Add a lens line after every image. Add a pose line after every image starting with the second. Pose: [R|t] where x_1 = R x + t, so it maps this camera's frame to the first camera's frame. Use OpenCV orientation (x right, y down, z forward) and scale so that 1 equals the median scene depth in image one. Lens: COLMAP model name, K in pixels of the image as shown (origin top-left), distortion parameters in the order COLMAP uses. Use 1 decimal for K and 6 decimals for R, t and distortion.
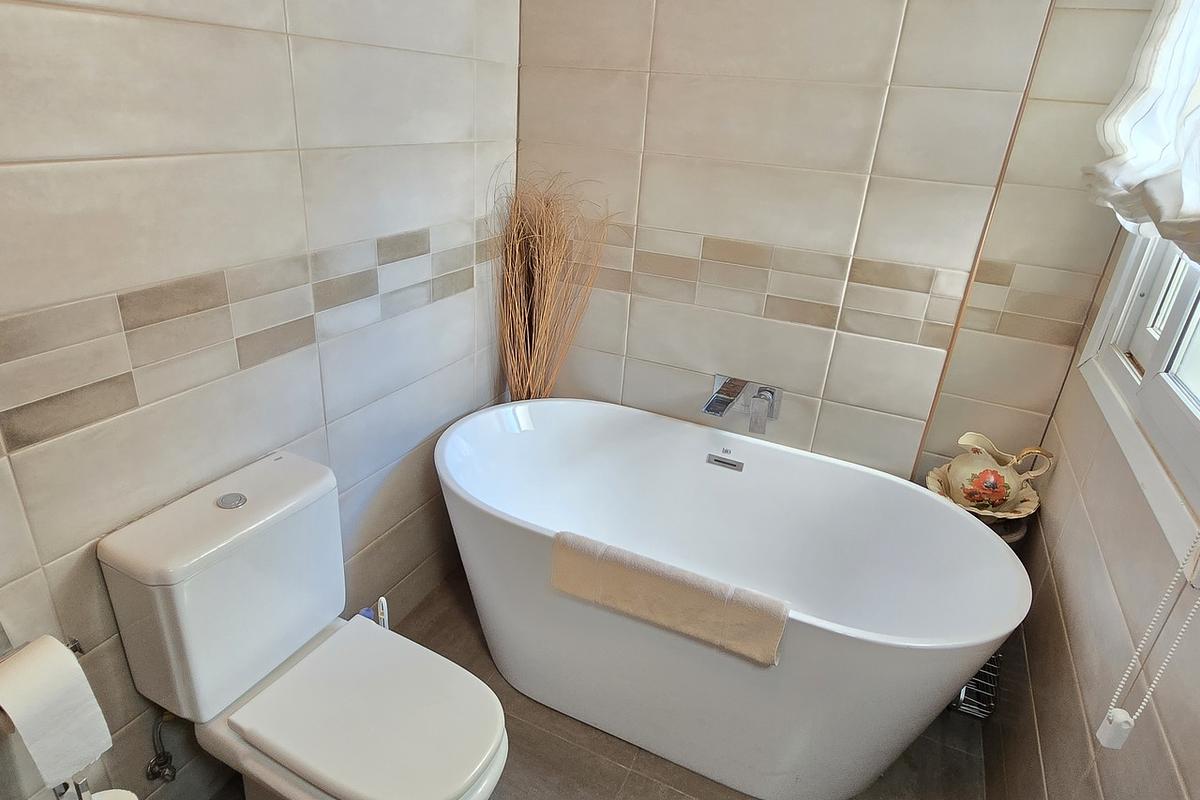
lens RADIAL K [[691.9, 0, 597.3], [0, 691.9, 401.7], [0, 0, 1]] dist [0.000477, -0.002015]
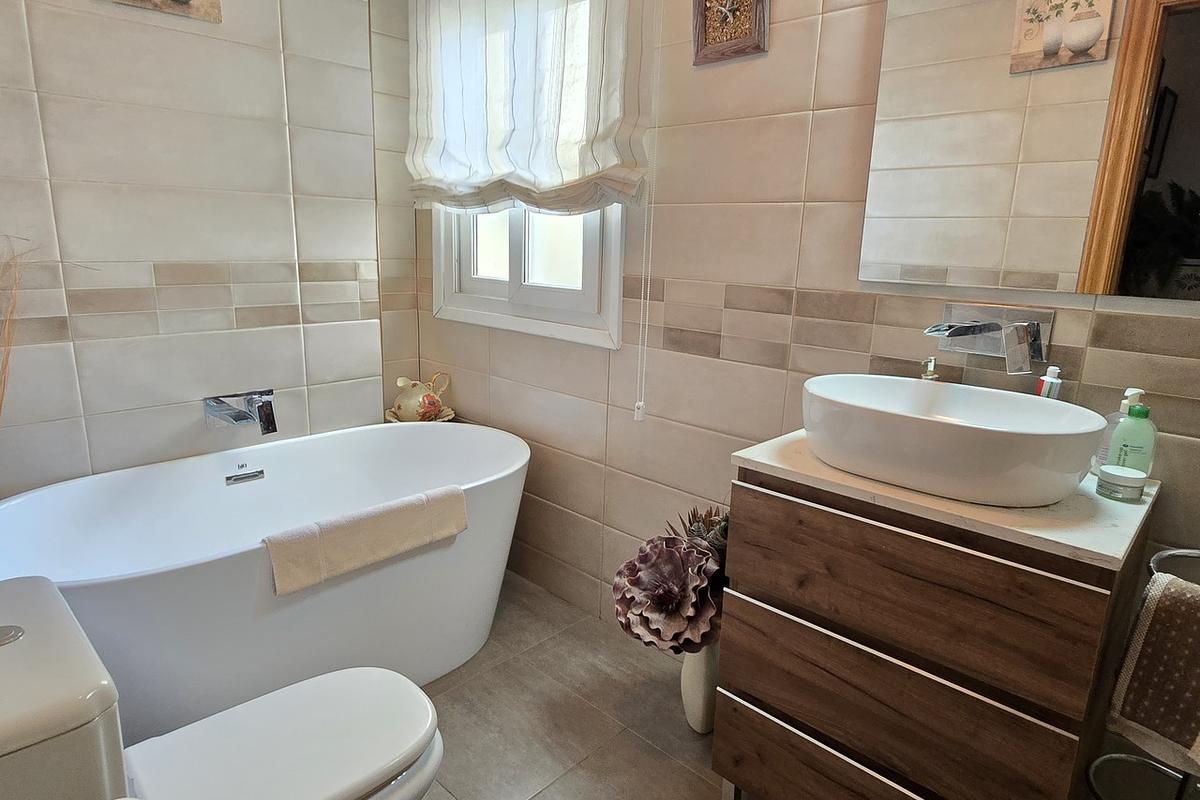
lens RADIAL K [[691.9, 0, 600.9], [0, 691.9, 396.4], [0, 0, 1]] dist [0.000477, -0.002015]
pose [[0.304669, -0.263980, 0.915146, -0.615747], [0.375083, 0.916438, 0.139480, 0.037023], [-0.875494, 0.300760, 0.378224, 0.134010]]
